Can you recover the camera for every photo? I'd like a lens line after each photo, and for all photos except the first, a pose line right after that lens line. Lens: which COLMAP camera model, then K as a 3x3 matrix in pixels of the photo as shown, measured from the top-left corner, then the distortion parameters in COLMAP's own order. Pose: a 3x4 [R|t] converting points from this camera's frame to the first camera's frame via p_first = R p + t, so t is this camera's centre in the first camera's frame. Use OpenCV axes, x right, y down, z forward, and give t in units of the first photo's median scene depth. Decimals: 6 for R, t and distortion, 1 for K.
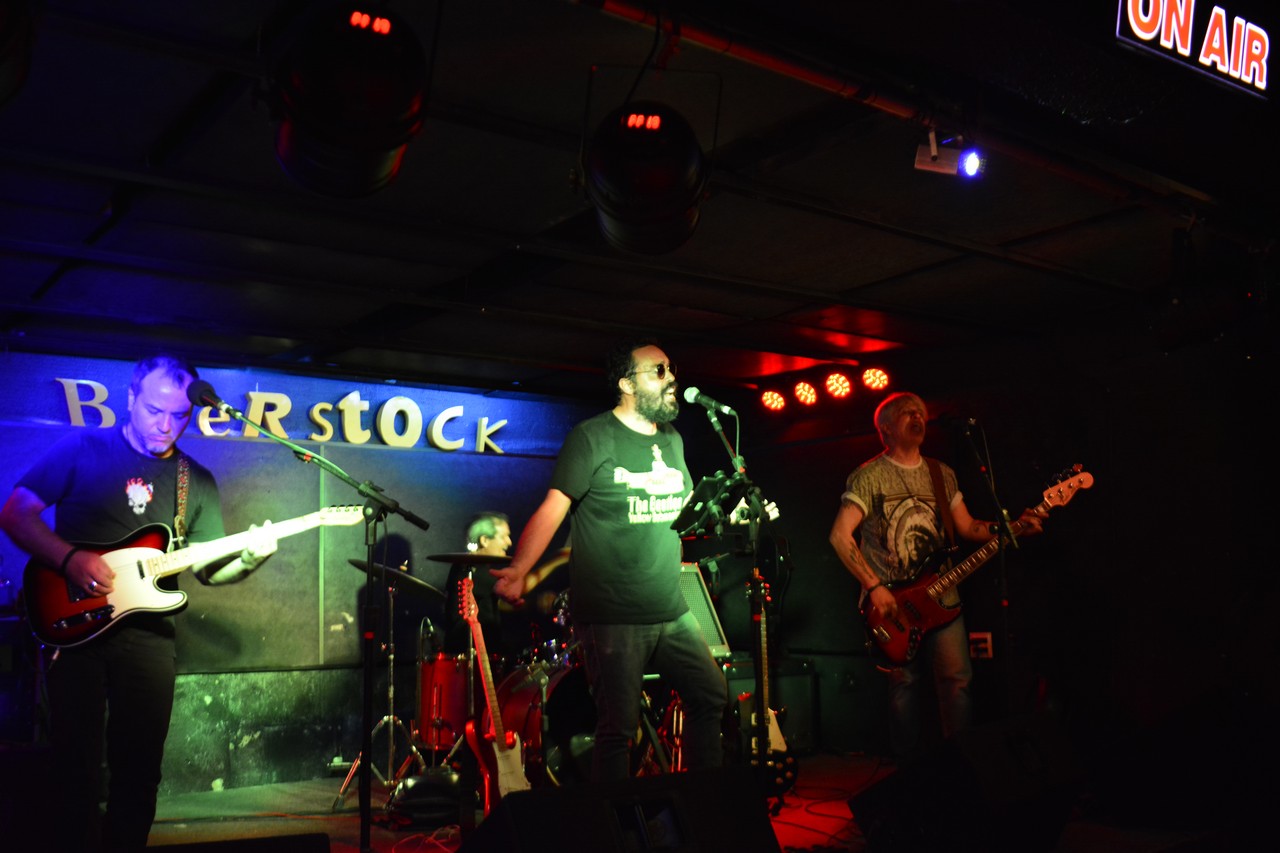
lens RADIAL K [[1217.4, 0, 640.0], [0, 1217.4, 426.5], [0, 0, 1]] dist [-0.071574, -0.005299]
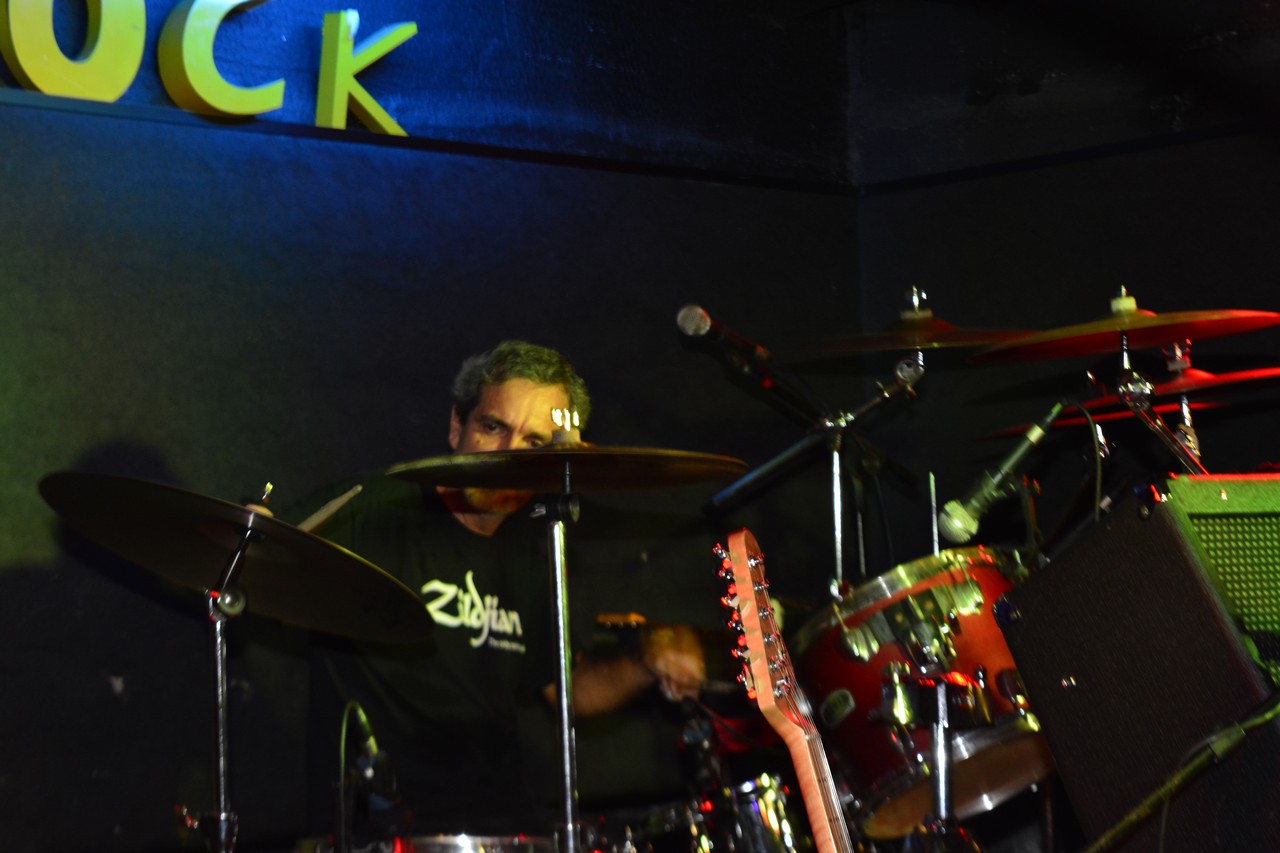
lens RADIAL K [[3017.8, 0, 639.0], [0, 3017.8, 393.6], [0, 0, 1]] dist [0.081766, 0.007235]
pose [[0.992207, -0.003657, 0.124544, -0.175774], [-0.003898, 0.998169, 0.060360, 0.047196], [-0.124537, -0.060376, 0.990376, 0.321582]]
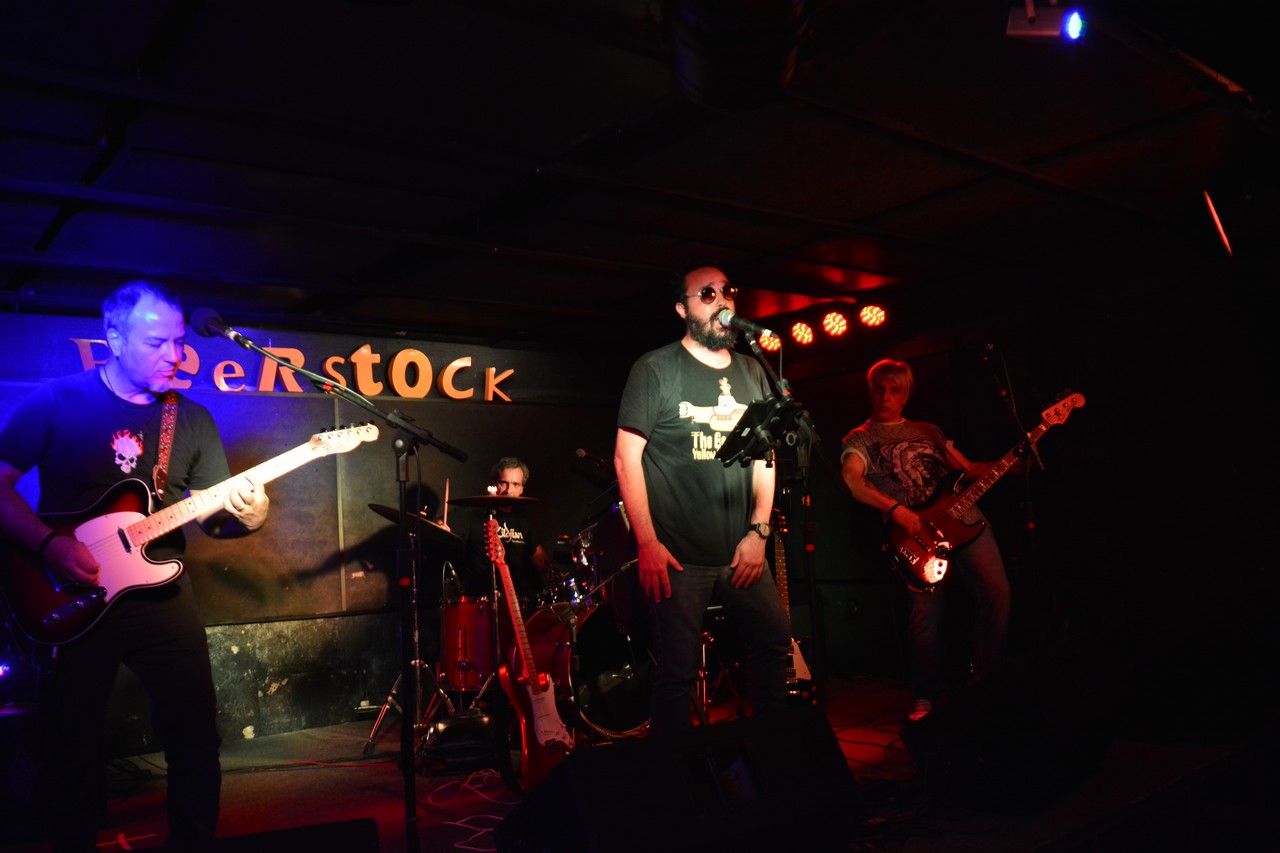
lens RADIAL K [[1071.9, 0, 640.0], [0, 1071.9, 426.5], [0, 0, 1]] dist [-0.084834, 0.003732]
pose [[0.999117, -0.033613, 0.025224, -0.031572], [0.032696, 0.998819, 0.035950, 0.016690], [-0.026403, -0.035094, 0.999035, 0.100985]]
